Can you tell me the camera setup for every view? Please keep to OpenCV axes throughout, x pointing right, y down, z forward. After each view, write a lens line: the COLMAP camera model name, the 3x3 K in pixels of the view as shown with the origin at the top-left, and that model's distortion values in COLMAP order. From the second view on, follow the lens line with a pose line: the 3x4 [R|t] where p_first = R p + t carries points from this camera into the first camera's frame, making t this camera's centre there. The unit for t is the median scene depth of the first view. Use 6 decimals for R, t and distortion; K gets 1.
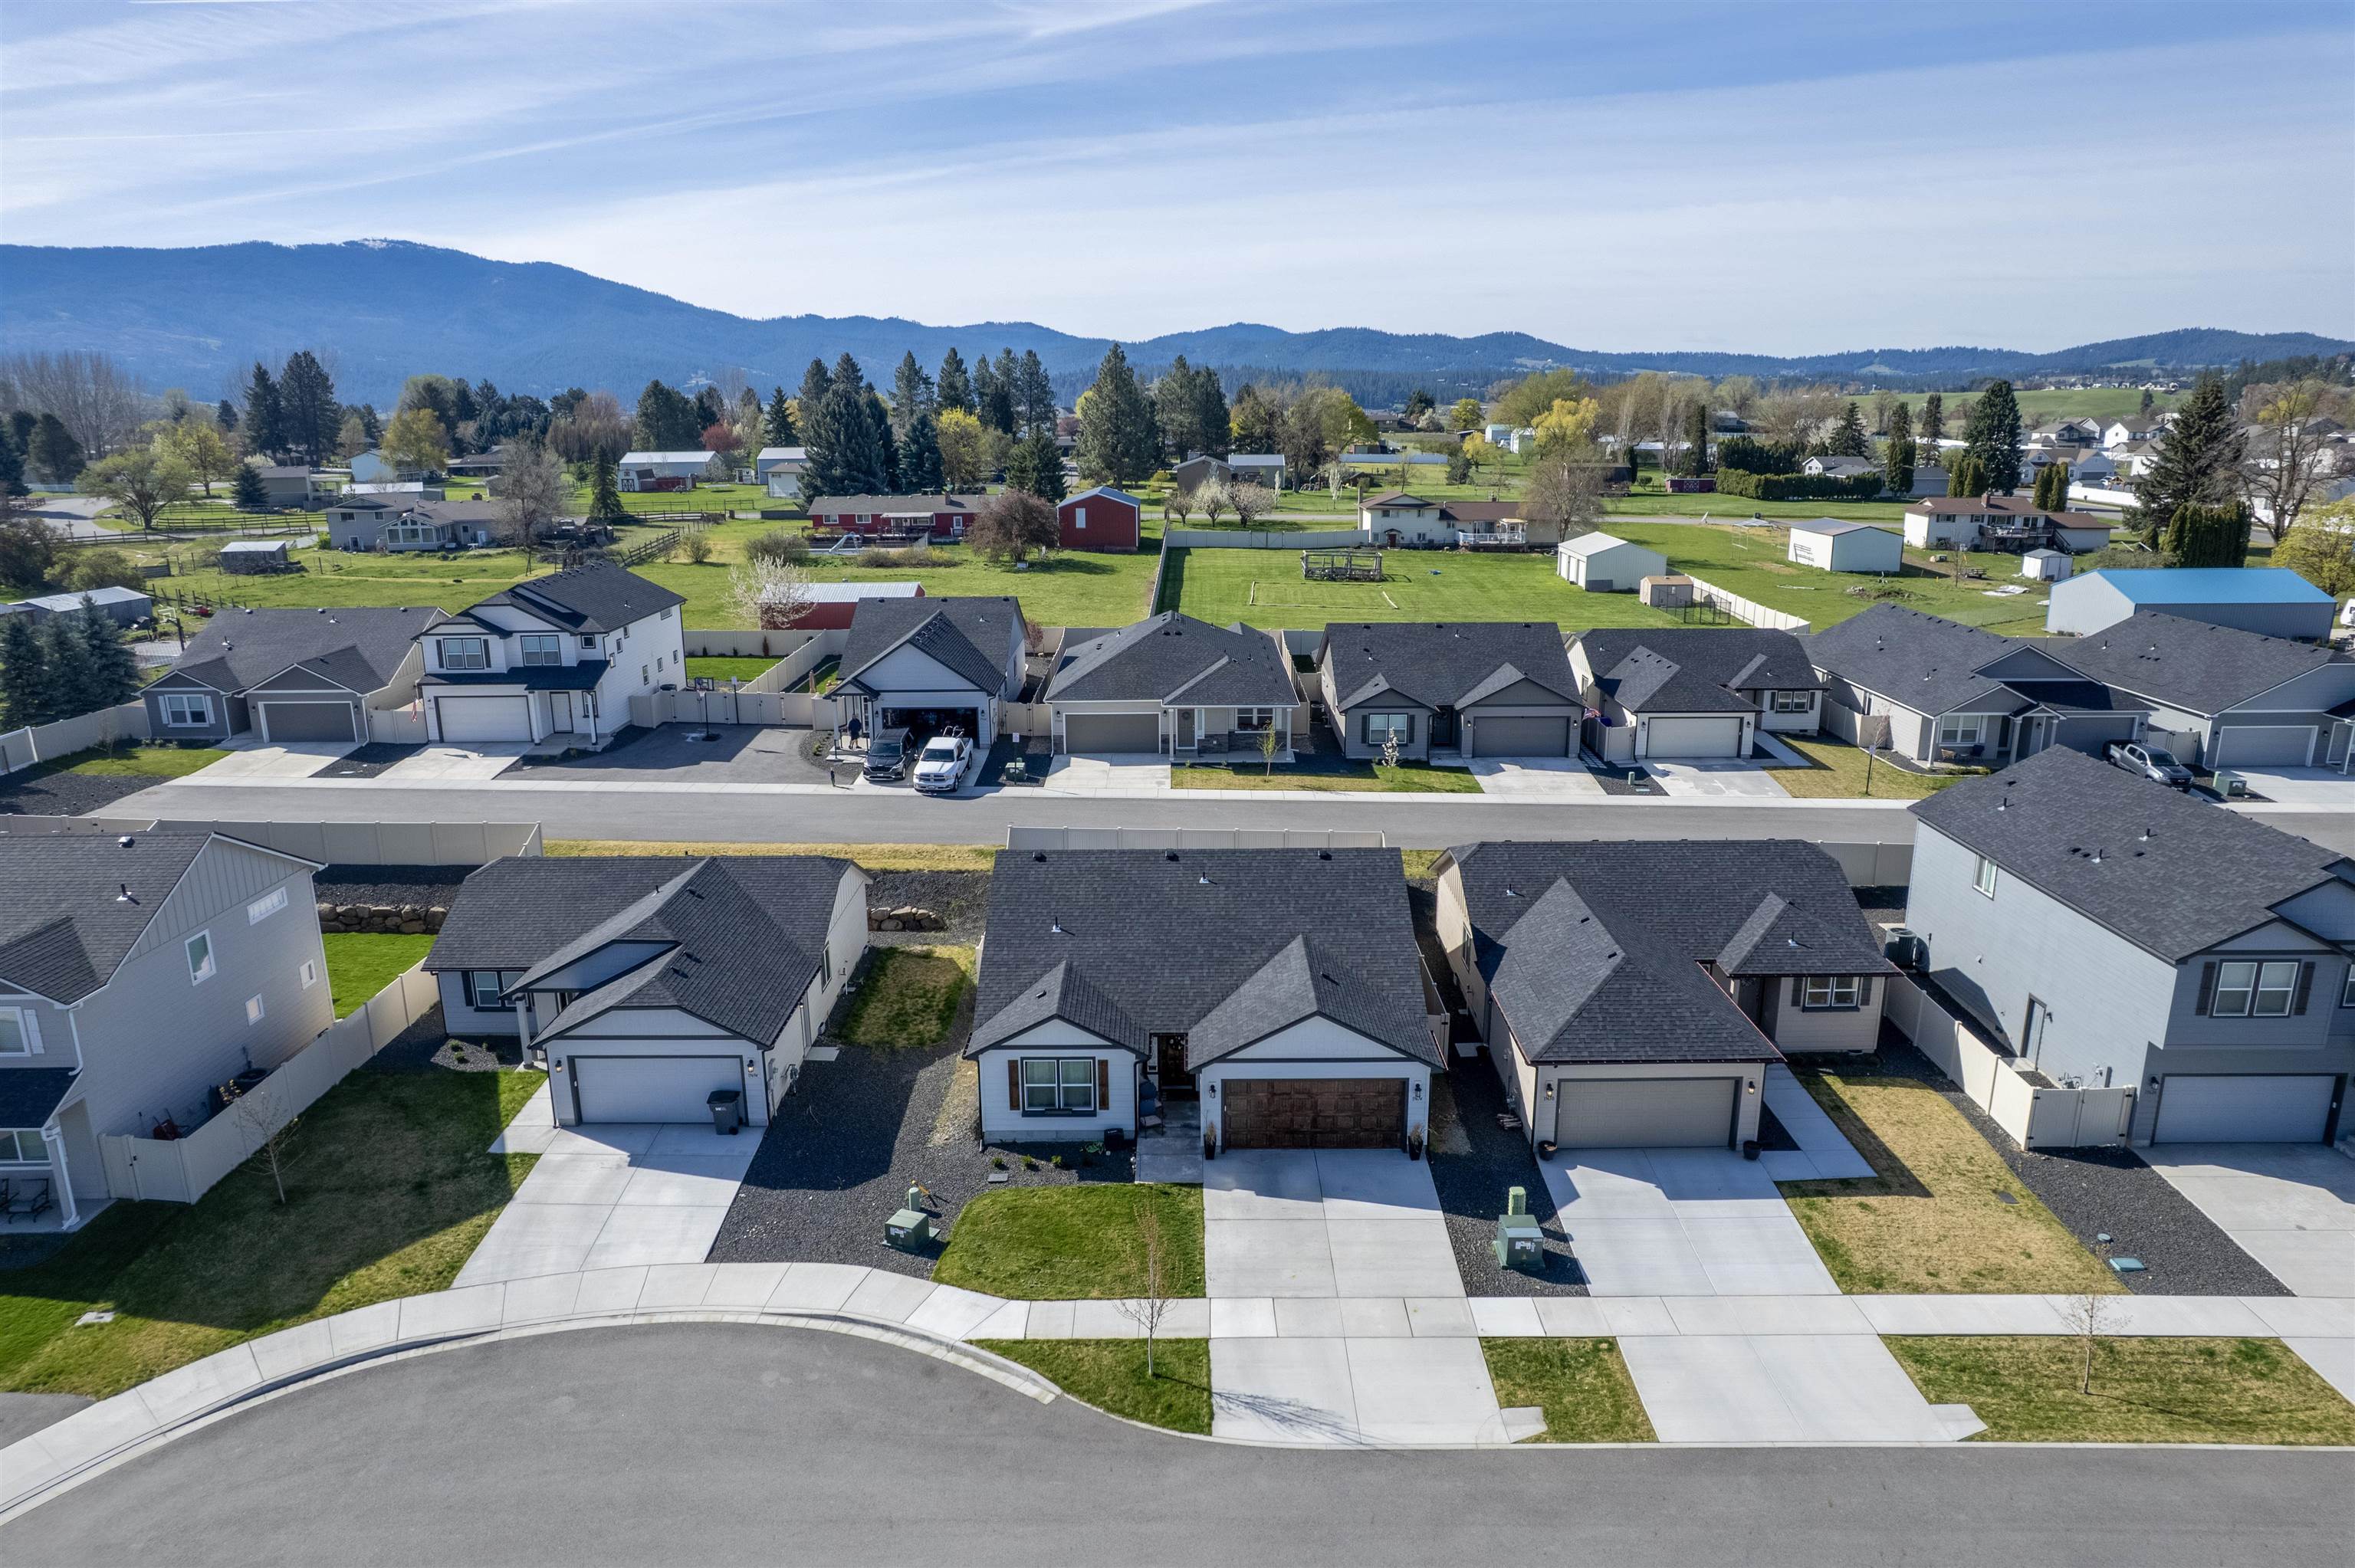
lens RADIAL K [[1514.2, 0, 1177.5], [0, 1514.2, 784.0], [0, 0, 1]] dist [-0.068949, 0.058938]
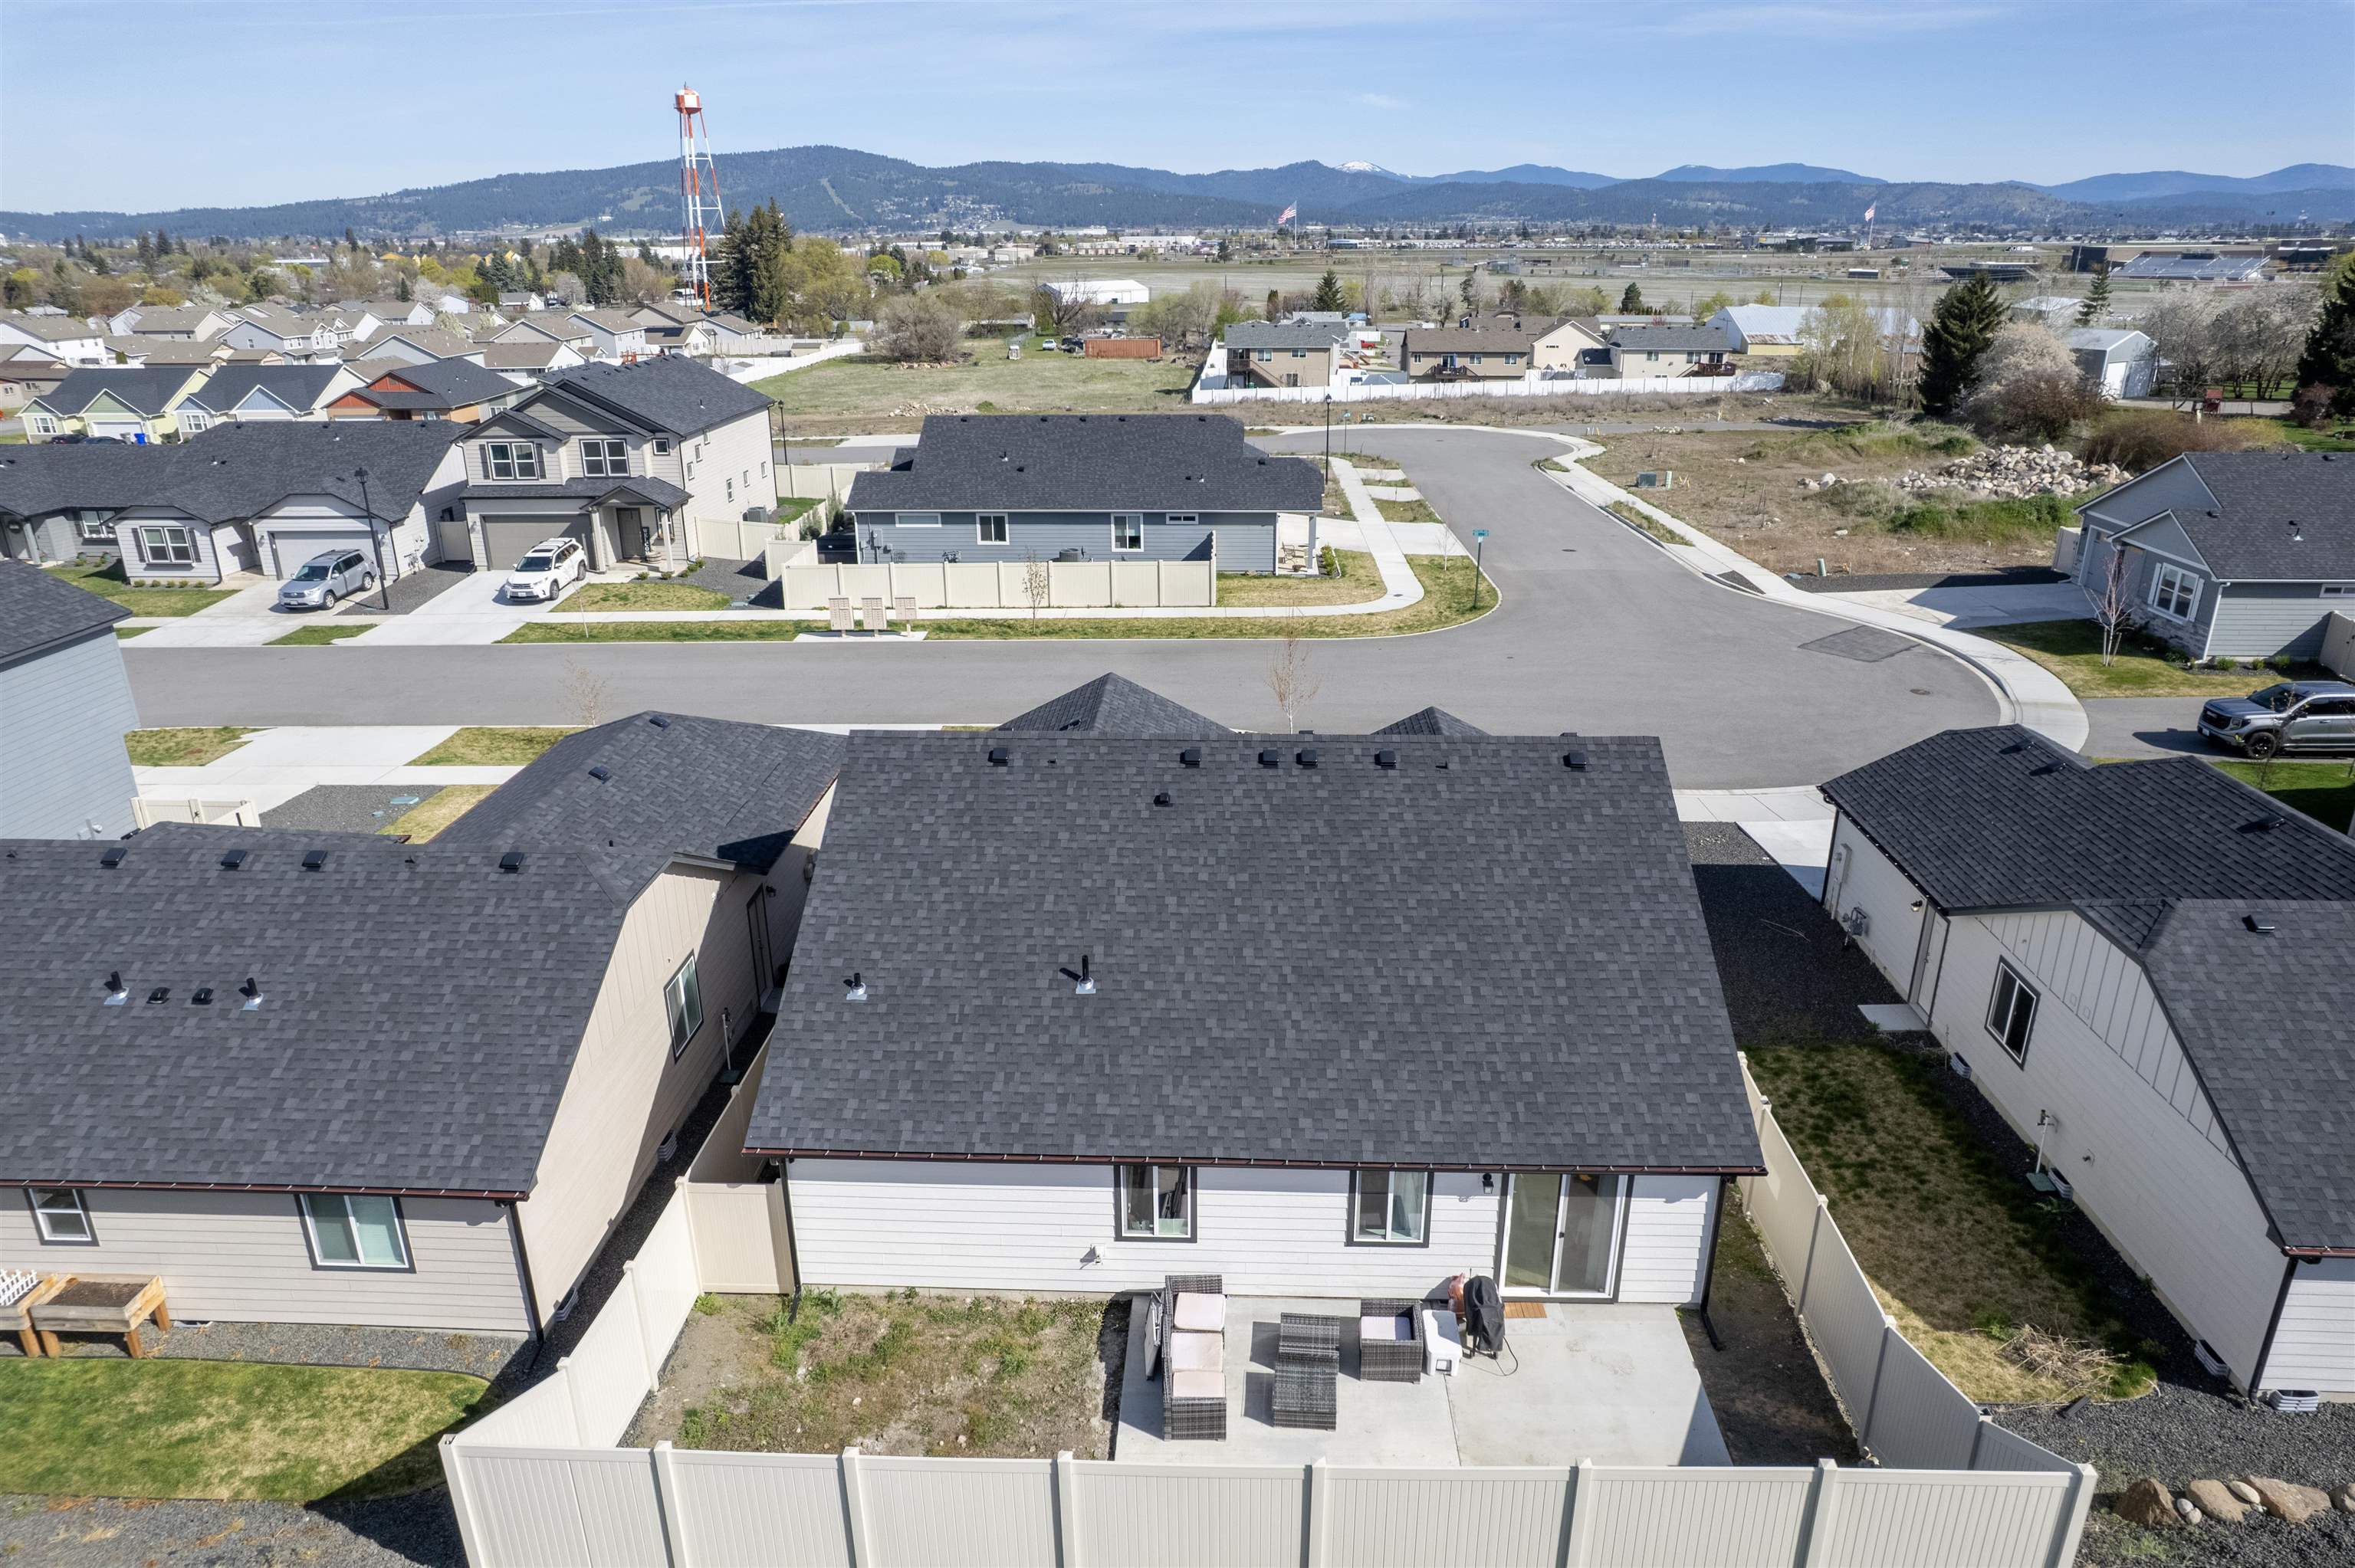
lens RADIAL K [[1514.2, 0, 1177.5], [0, 1514.2, 784.0], [0, 0, 1]] dist [-0.068949, 0.058938]
pose [[-0.999062, -0.001762, 0.043262, 0.021187], [0.023407, 0.818604, 0.573882, -0.302177], [-0.036426, 0.574356, -0.817795, 1.849816]]
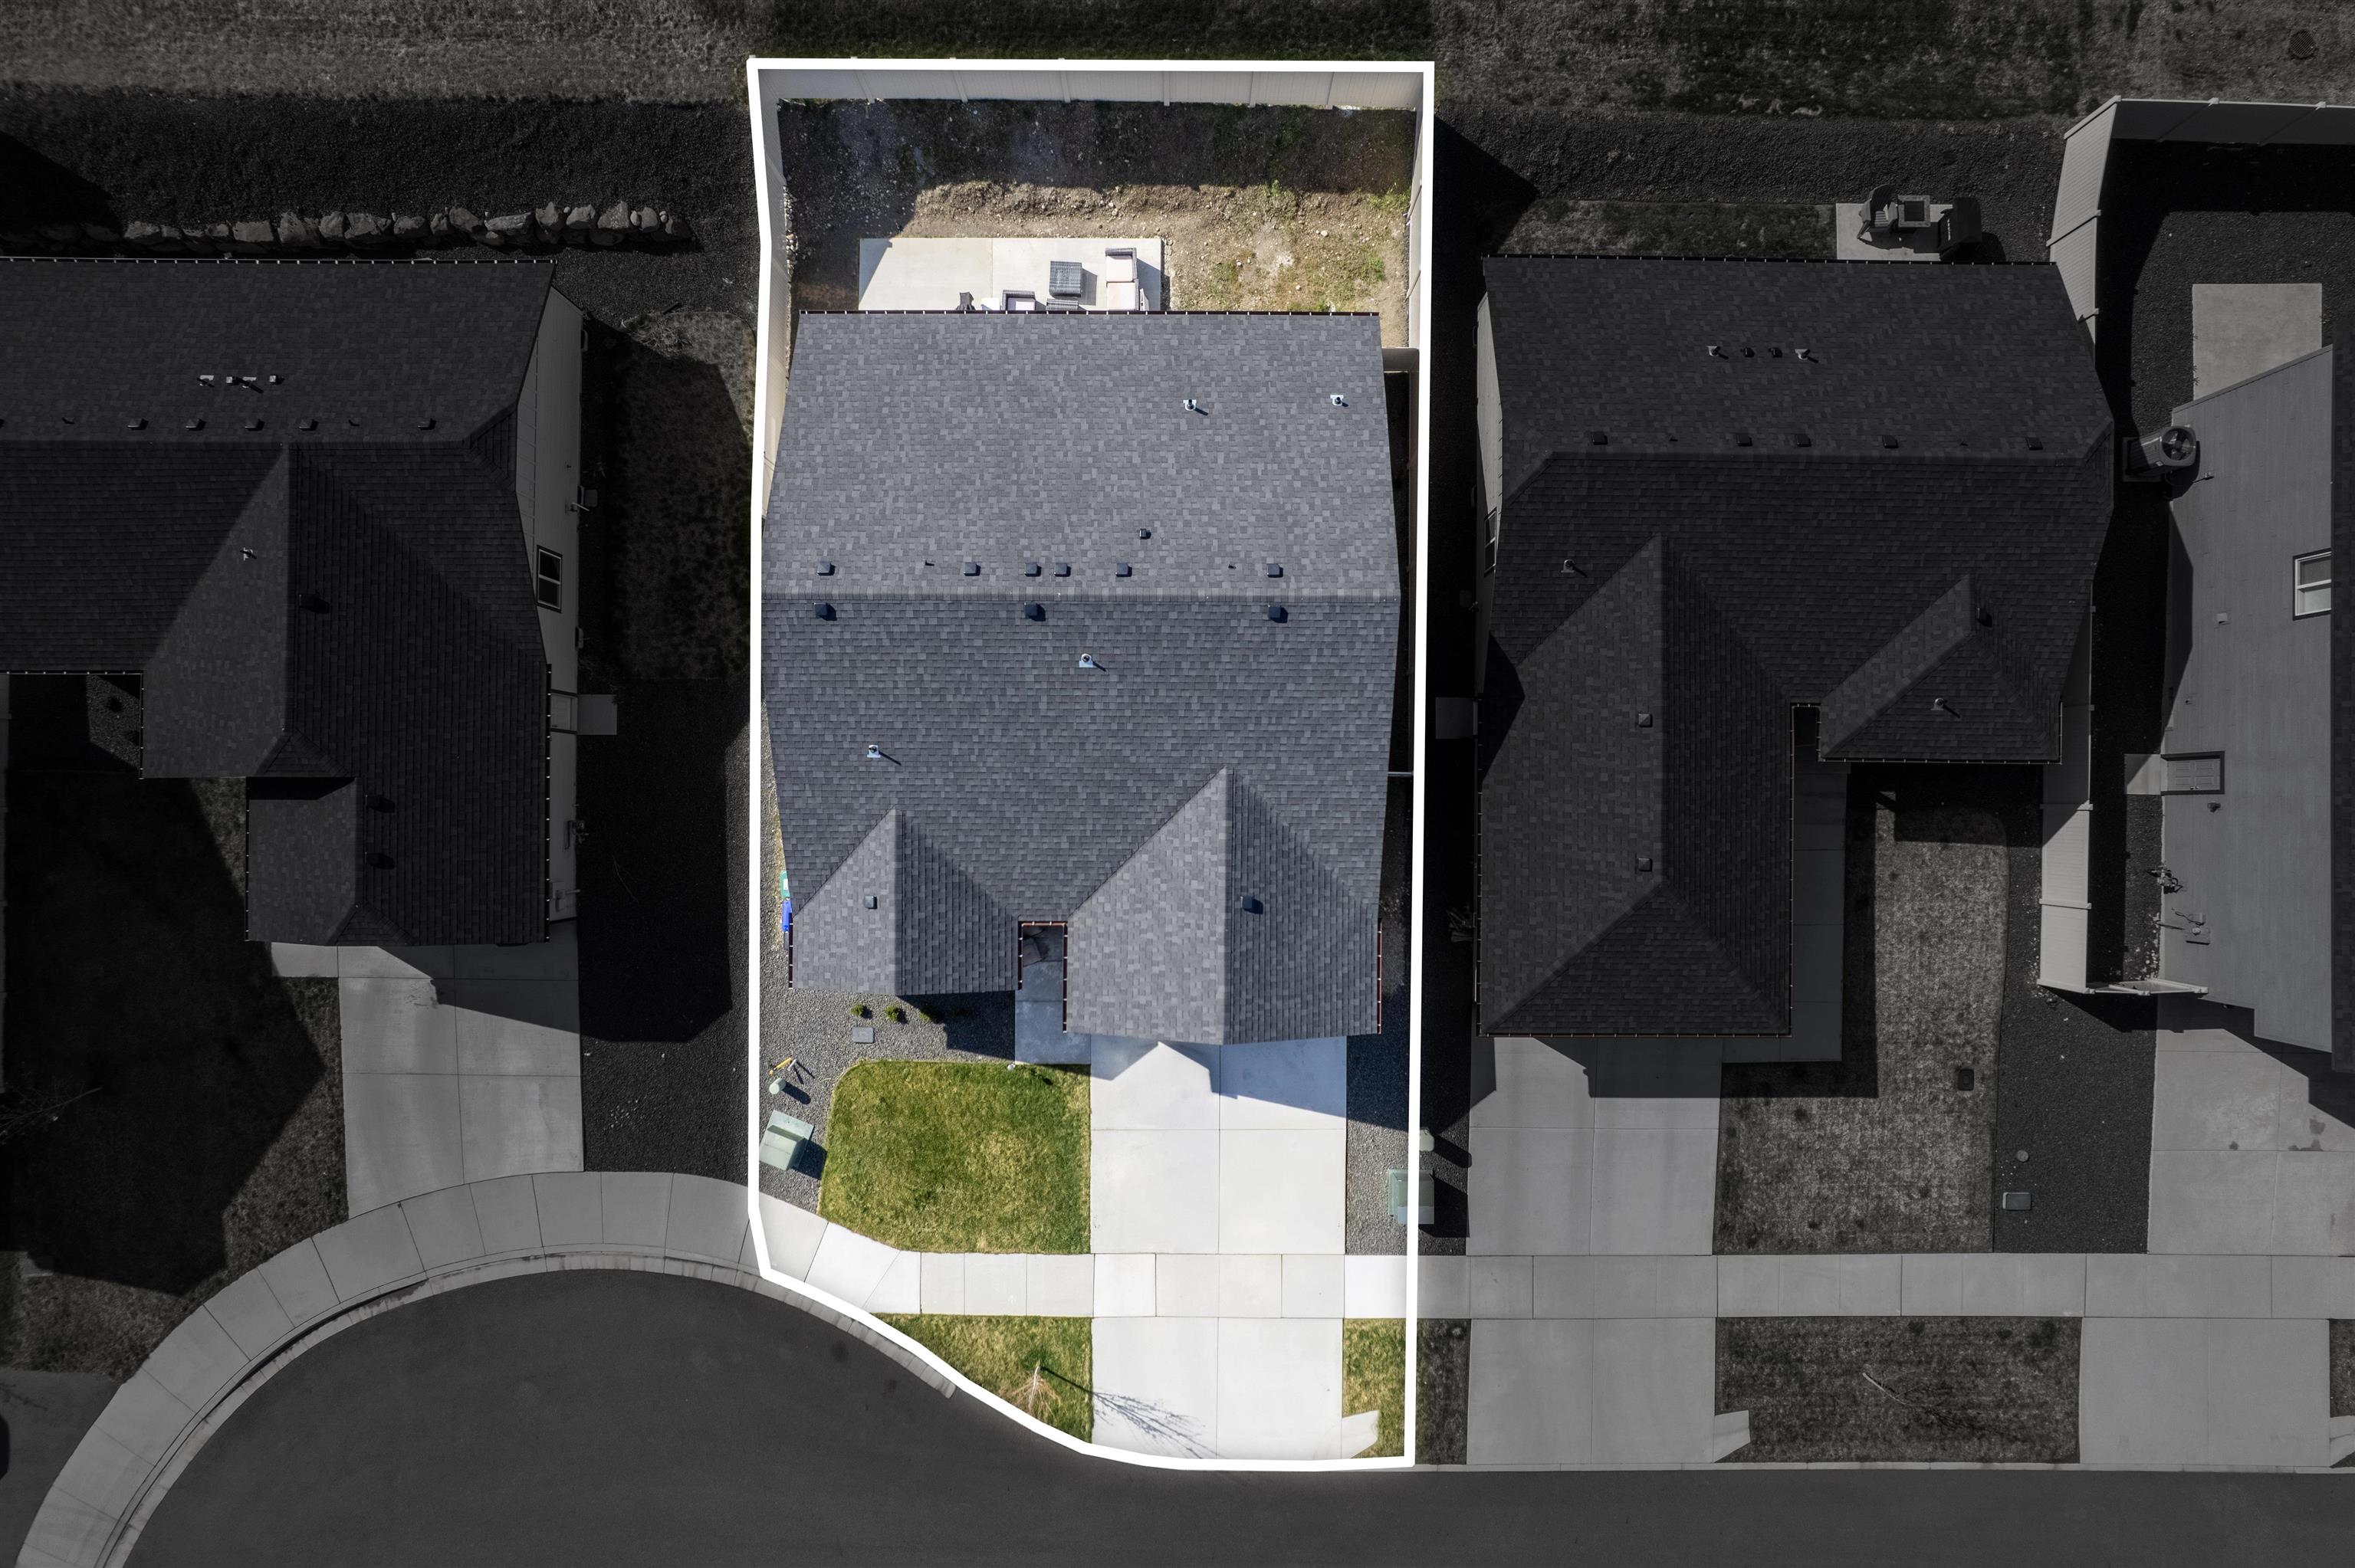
lens RADIAL K [[1514.2, 0, 1177.5], [0, 1514.2, 784.0], [0, 0, 1]] dist [-0.068949, 0.058938]
pose [[0.999986, 0.004638, 0.002551, 0.070888], [-0.003671, 0.260445, 0.965482, -0.702011], [0.003814, -0.965478, 0.260458, 0.996185]]
